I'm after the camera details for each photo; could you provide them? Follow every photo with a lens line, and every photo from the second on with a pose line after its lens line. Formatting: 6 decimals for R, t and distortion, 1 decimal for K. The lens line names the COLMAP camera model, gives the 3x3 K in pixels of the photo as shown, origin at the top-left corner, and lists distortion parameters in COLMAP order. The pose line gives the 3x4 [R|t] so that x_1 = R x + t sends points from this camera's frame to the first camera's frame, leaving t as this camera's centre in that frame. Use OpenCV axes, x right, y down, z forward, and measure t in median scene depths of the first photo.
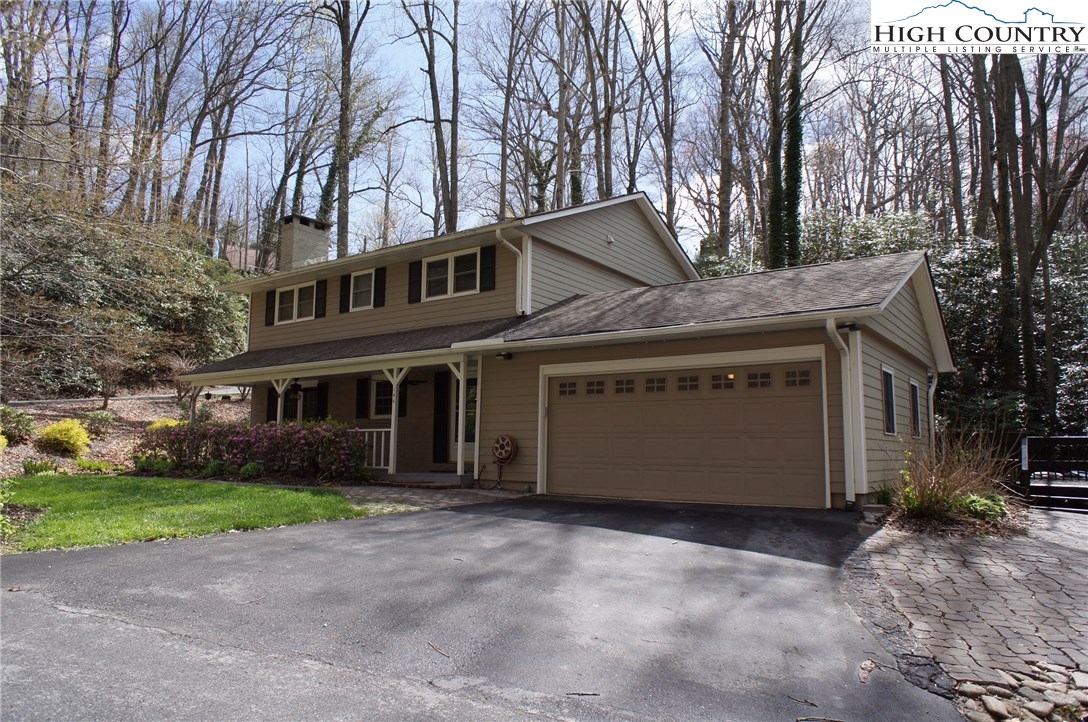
lens RADIAL K [[736.2, 0, 537.5], [0, 736.2, 362.6], [0, 0, 1]] dist [-0.048843, 0.070785]
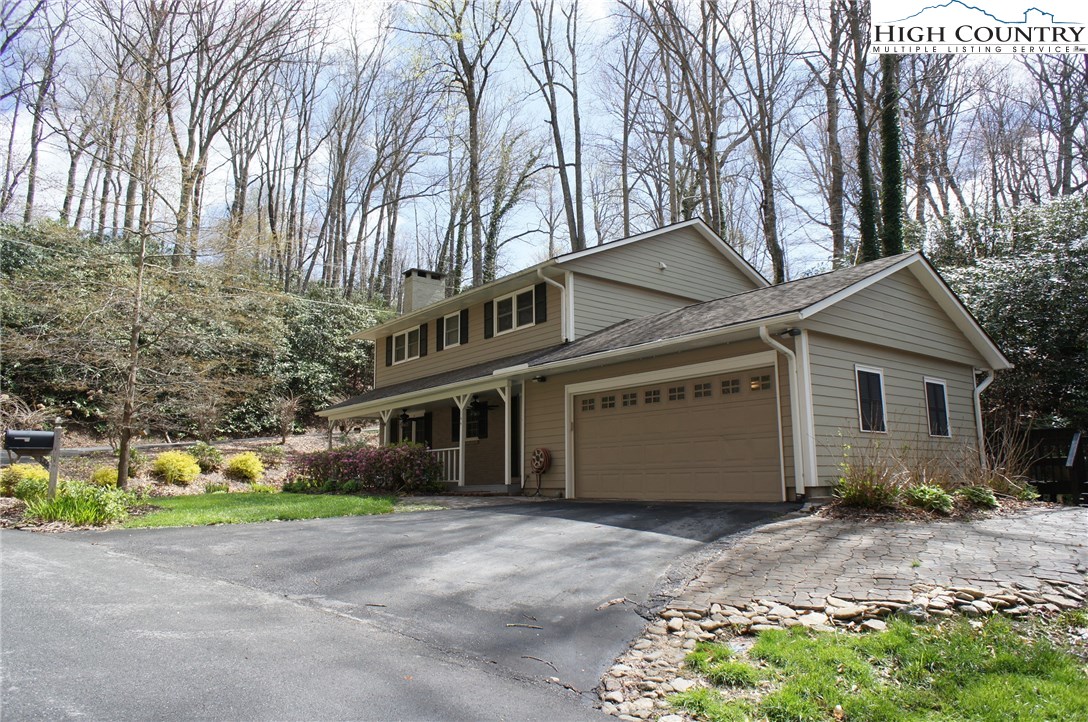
lens RADIAL K [[736.2, 0, 536.4], [0, 736.2, 362.9], [0, 0, 1]] dist [-0.048843, 0.070785]
pose [[0.963111, -0.065027, -0.261130, 0.200316], [0.054430, 0.997382, -0.047618, 0.016071], [0.263543, 0.031648, 0.964129, -0.084587]]
